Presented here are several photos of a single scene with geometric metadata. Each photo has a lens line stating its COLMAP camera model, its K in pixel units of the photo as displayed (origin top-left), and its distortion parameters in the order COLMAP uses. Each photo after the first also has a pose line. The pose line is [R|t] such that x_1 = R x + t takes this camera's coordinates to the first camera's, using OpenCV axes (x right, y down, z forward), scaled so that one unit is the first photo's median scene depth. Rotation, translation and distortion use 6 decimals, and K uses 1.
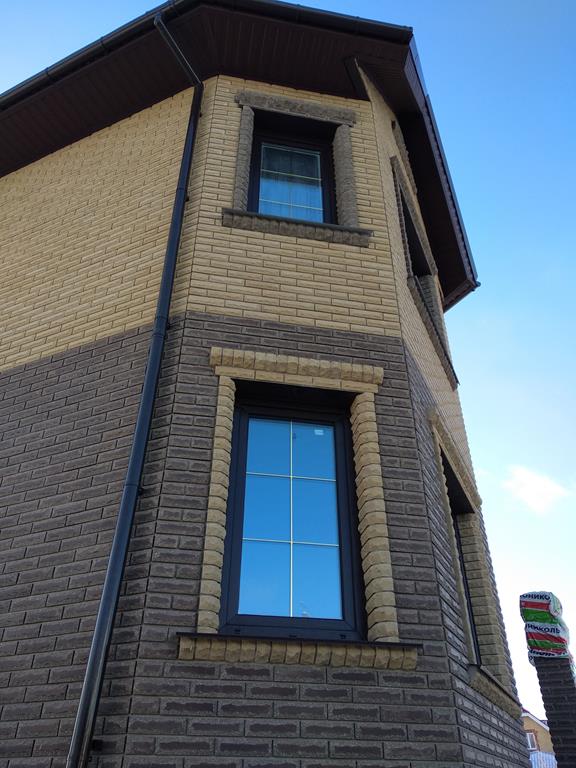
lens RADIAL K [[595.7, 0, 288.0], [0, 595.7, 384.0], [0, 0, 1]] dist [0.055522, -0.063871]
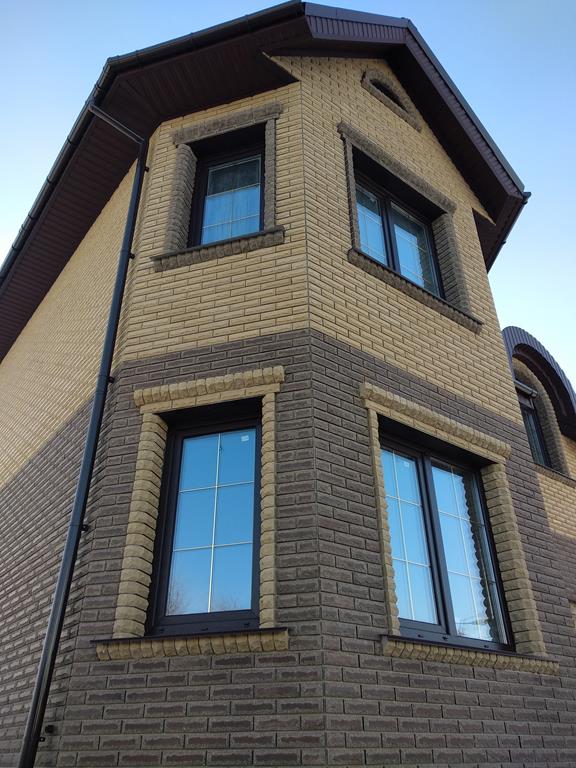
lens RADIAL K [[602.5, 0, 288.0], [0, 602.5, 384.0], [0, 0, 1]] dist [0.058644, -0.084703]
pose [[0.887311, -0.254244, -0.384758, 0.730057], [0.275948, 0.961172, 0.001247, 0.007348], [0.369502, -0.107280, 0.923017, 0.028393]]
